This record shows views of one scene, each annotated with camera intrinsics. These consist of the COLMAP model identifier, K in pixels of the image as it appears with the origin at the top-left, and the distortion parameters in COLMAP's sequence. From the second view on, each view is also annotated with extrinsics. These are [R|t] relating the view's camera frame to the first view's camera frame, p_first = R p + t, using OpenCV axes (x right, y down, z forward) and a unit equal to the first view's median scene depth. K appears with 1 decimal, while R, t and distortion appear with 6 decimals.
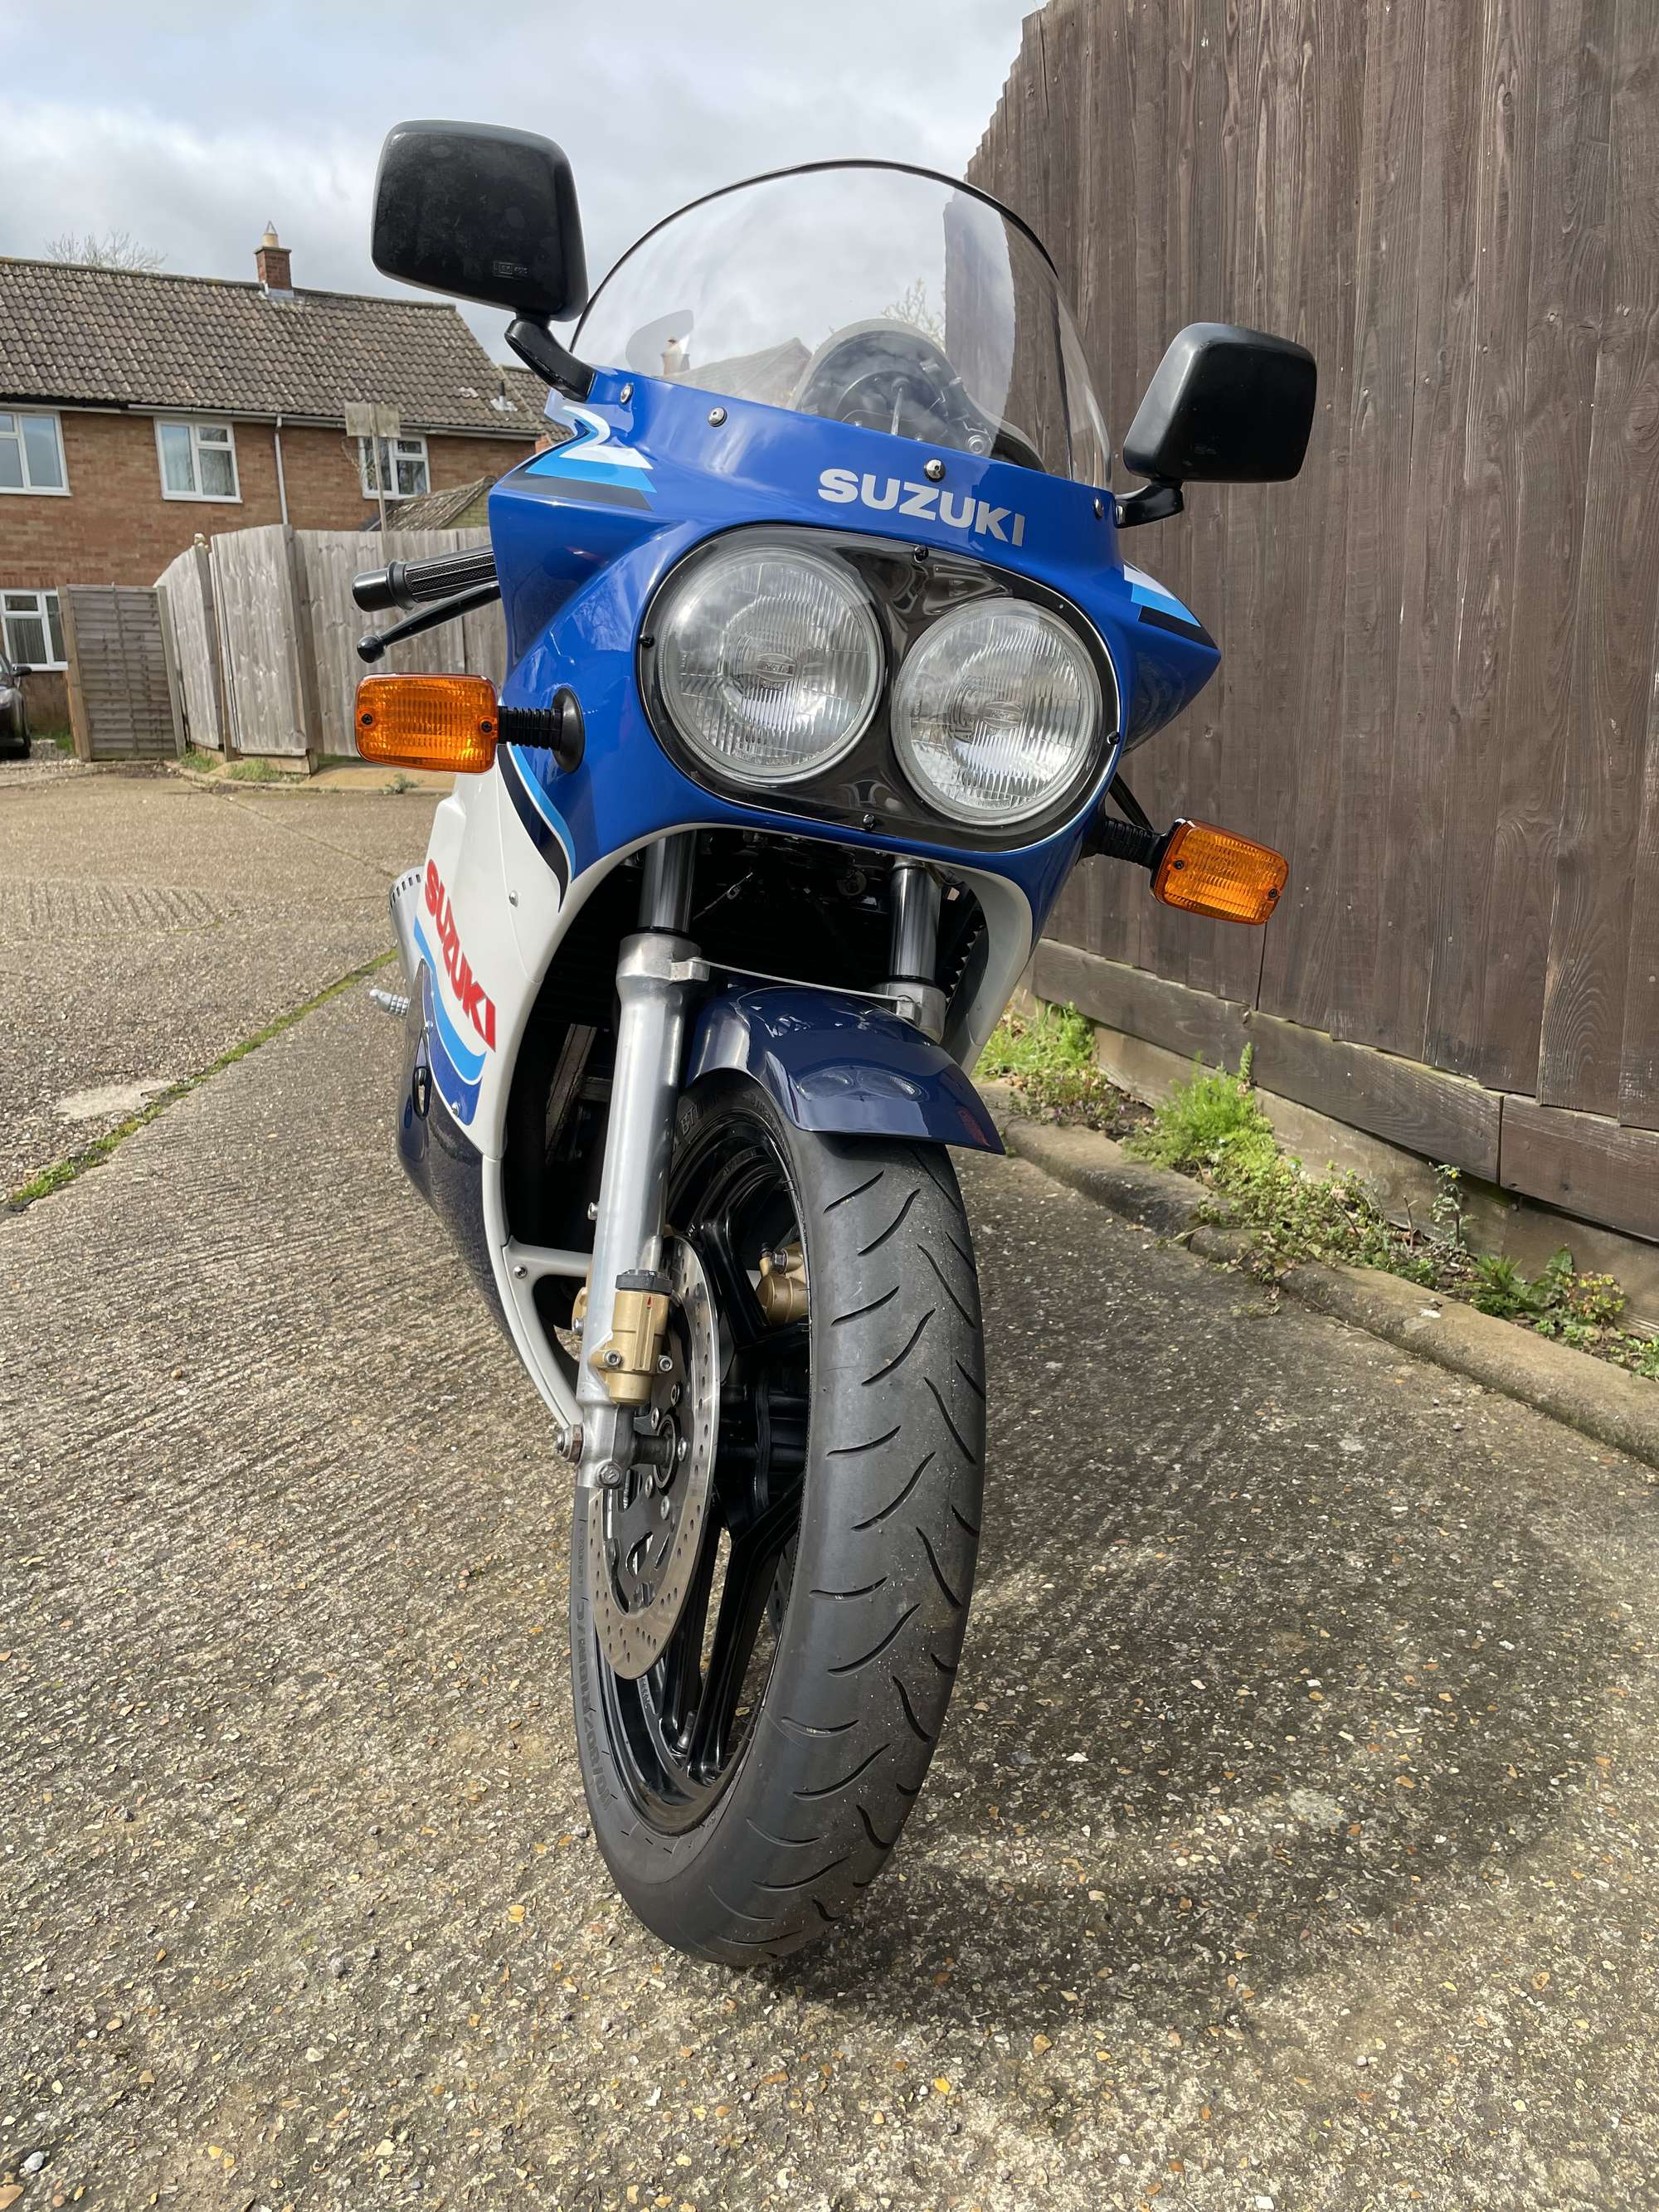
lens RADIAL K [[1673.4, 0, 810.4], [0, 1673.4, 1098.4], [0, 0, 1]] dist [0.080575, -0.105441]
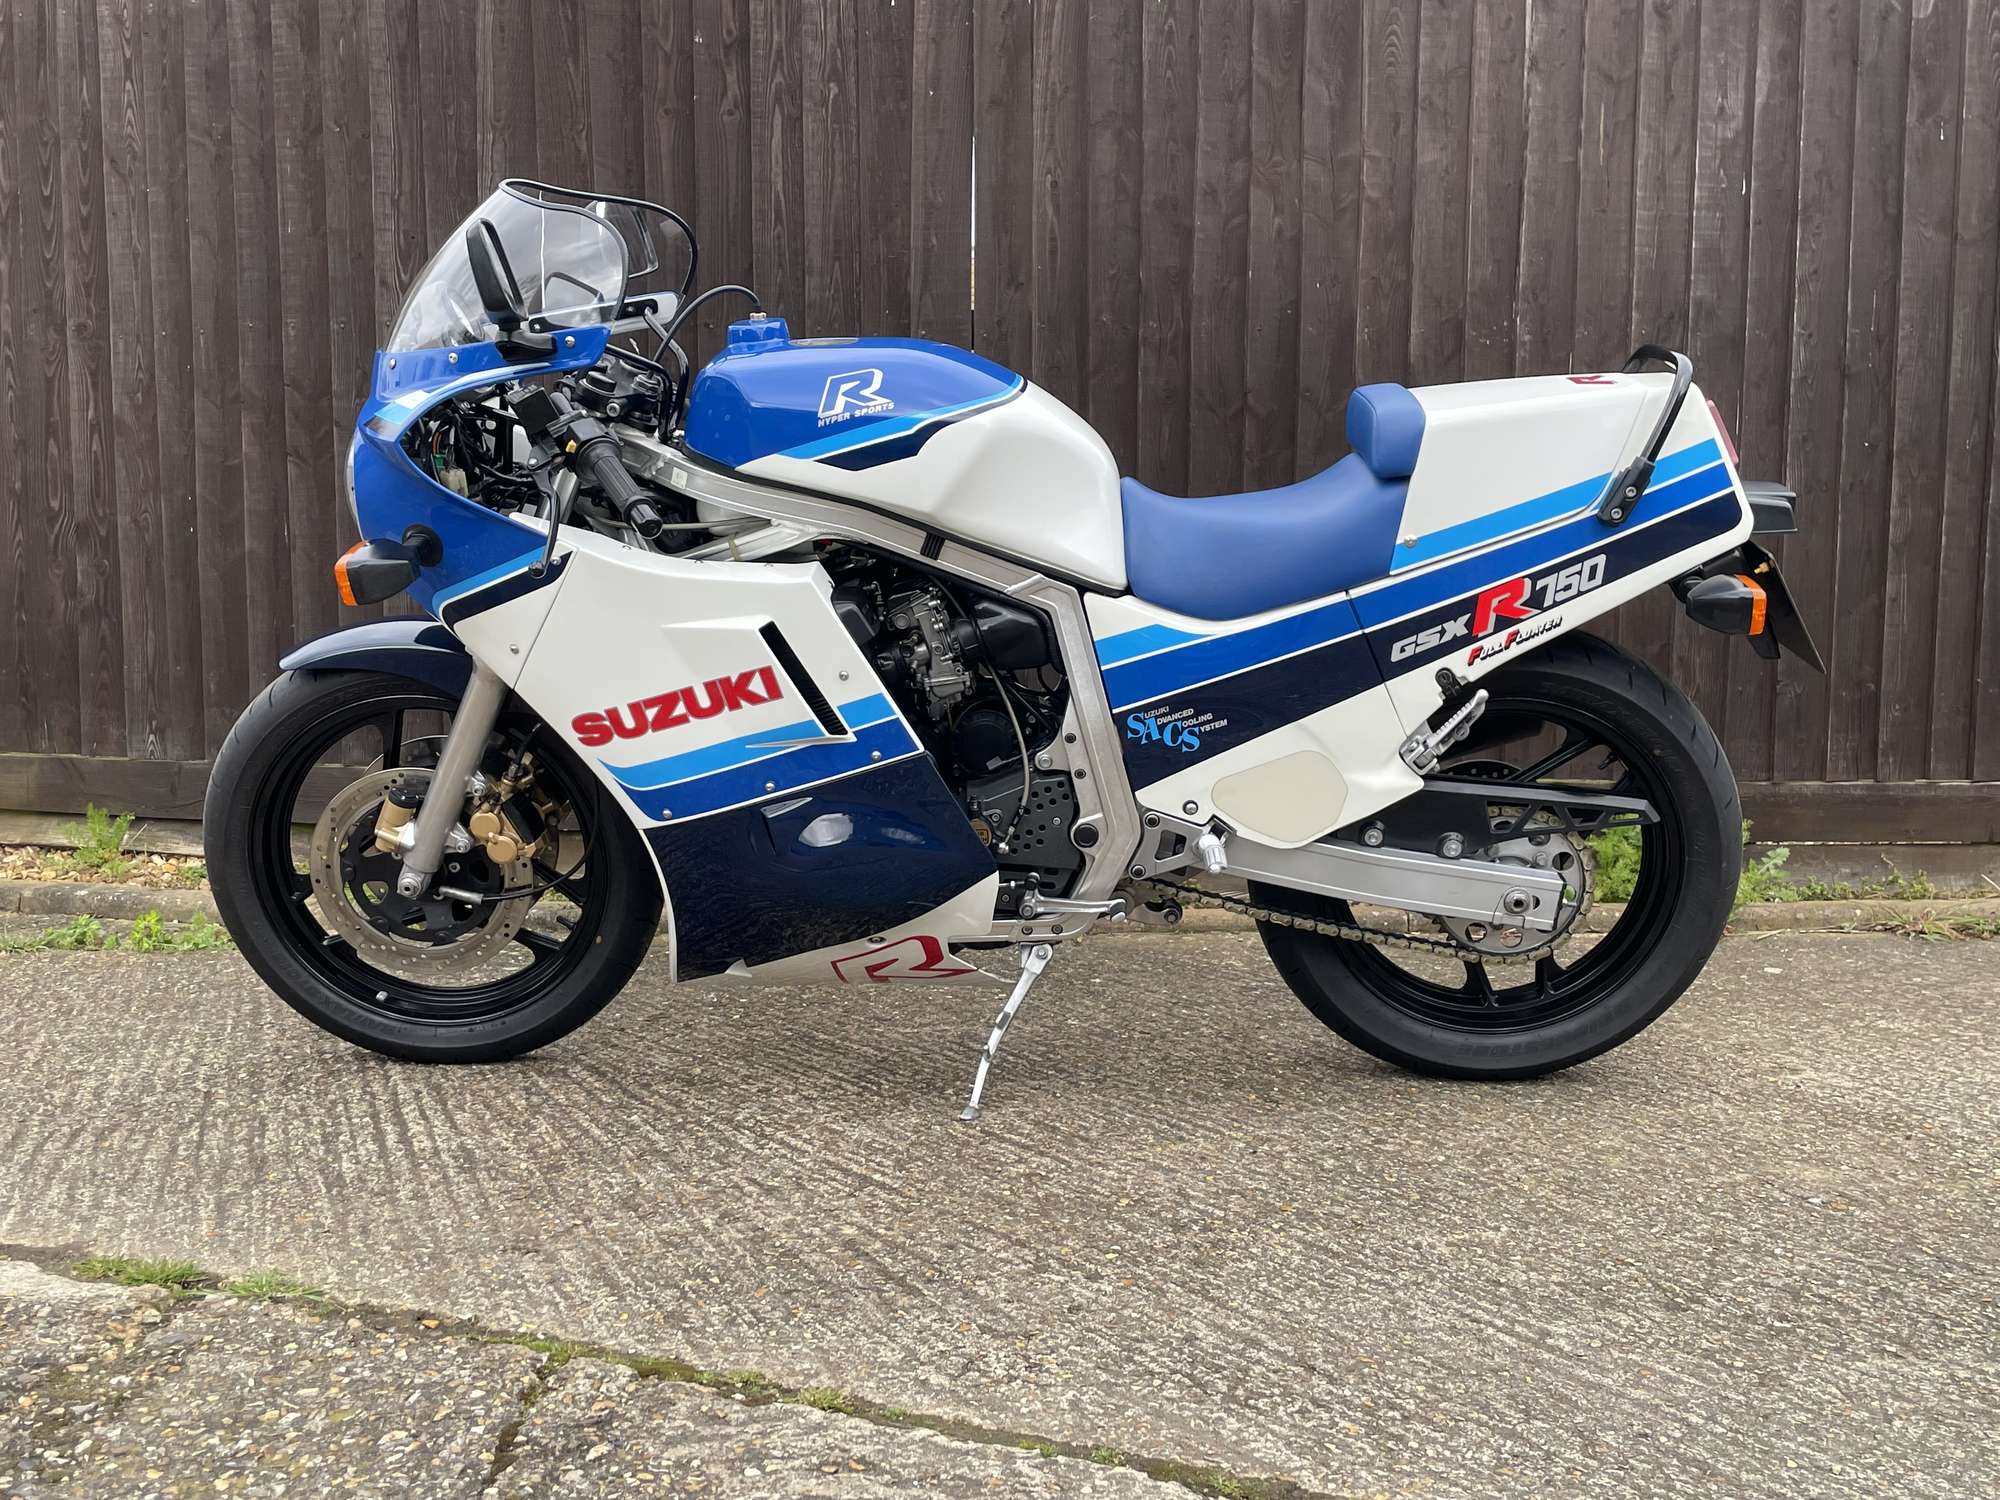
lens RADIAL K [[1927.8, 0, 1007.9], [0, 1927.8, 747.3], [0, 0, 1]] dist [0.103853, -0.136681]
pose [[0.354609, -0.050263, 0.933663, -1.597076], [0.210945, 0.977111, -0.027516, -0.002503], [-0.910909, 0.206709, 0.357095, 0.527172]]
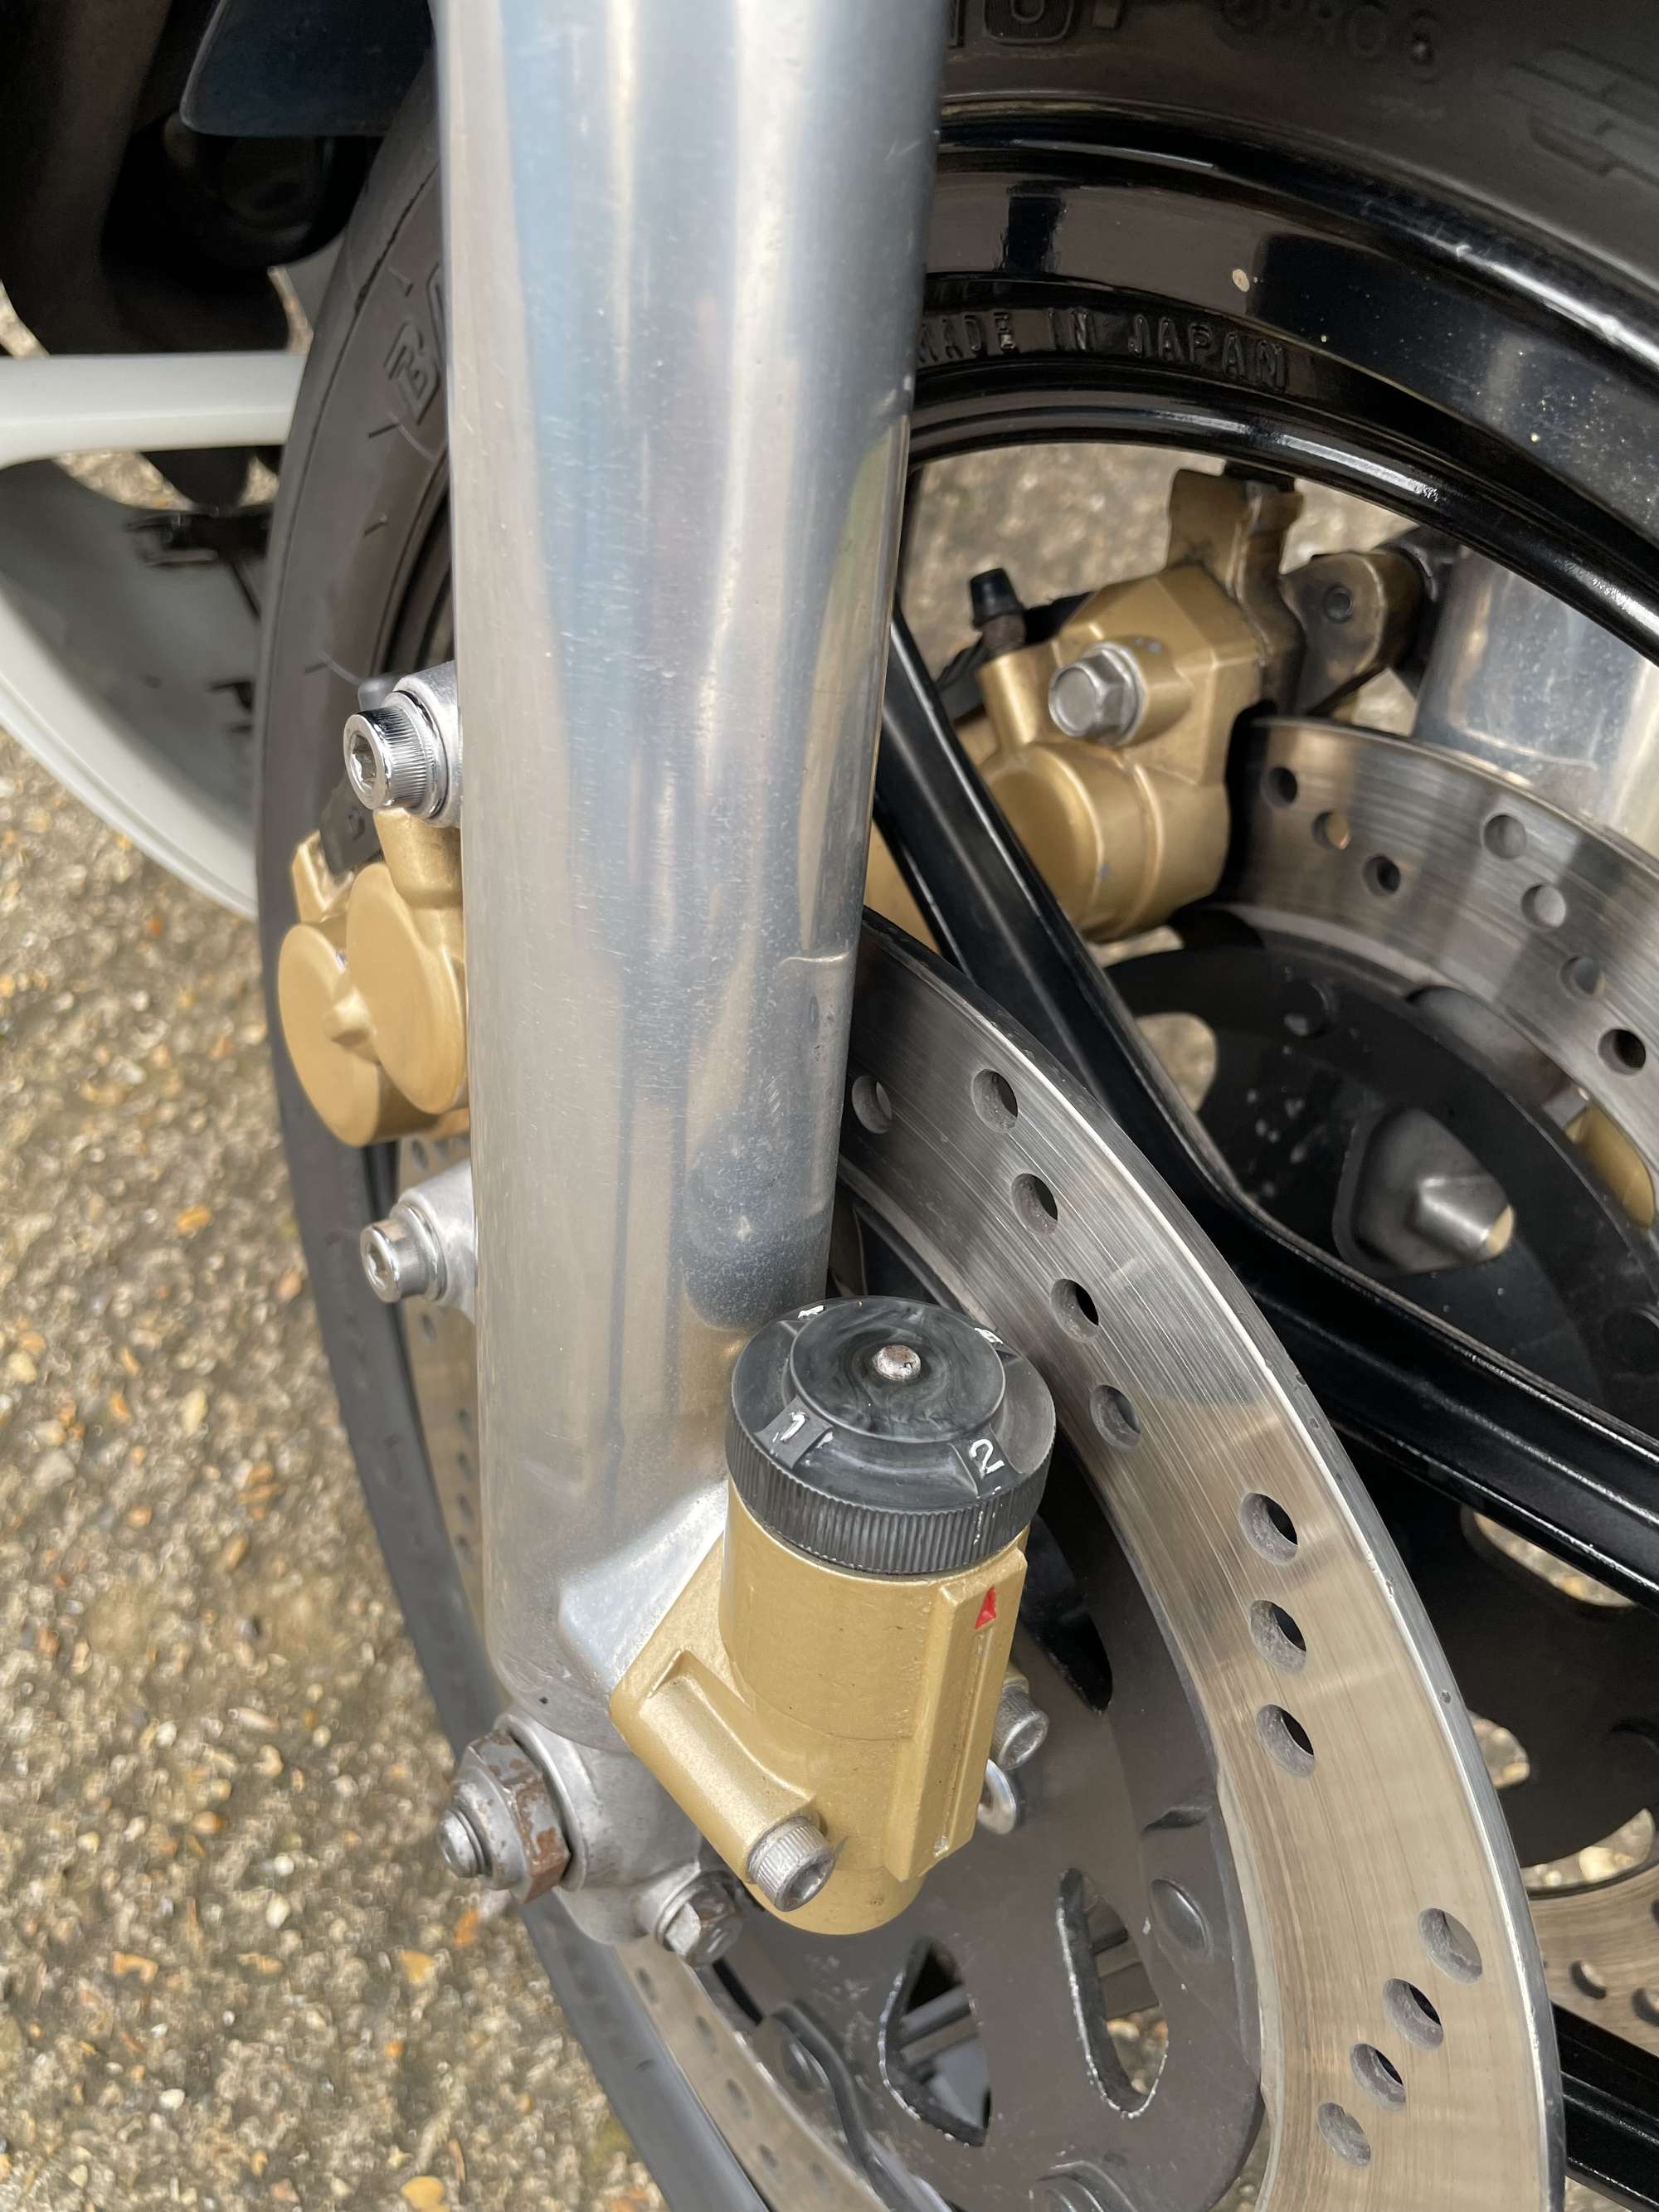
lens RADIAL K [[1721.4, 0, 806.4], [0, 1721.4, 1094.1], [0, 0, 1]] dist [0.083227, -0.135367]
pose [[0.961763, -0.153555, 0.226788, -0.091771], [-0.045897, 0.725974, 0.686188, -0.024783], [-0.270010, -0.670360, 0.691168, 0.573896]]
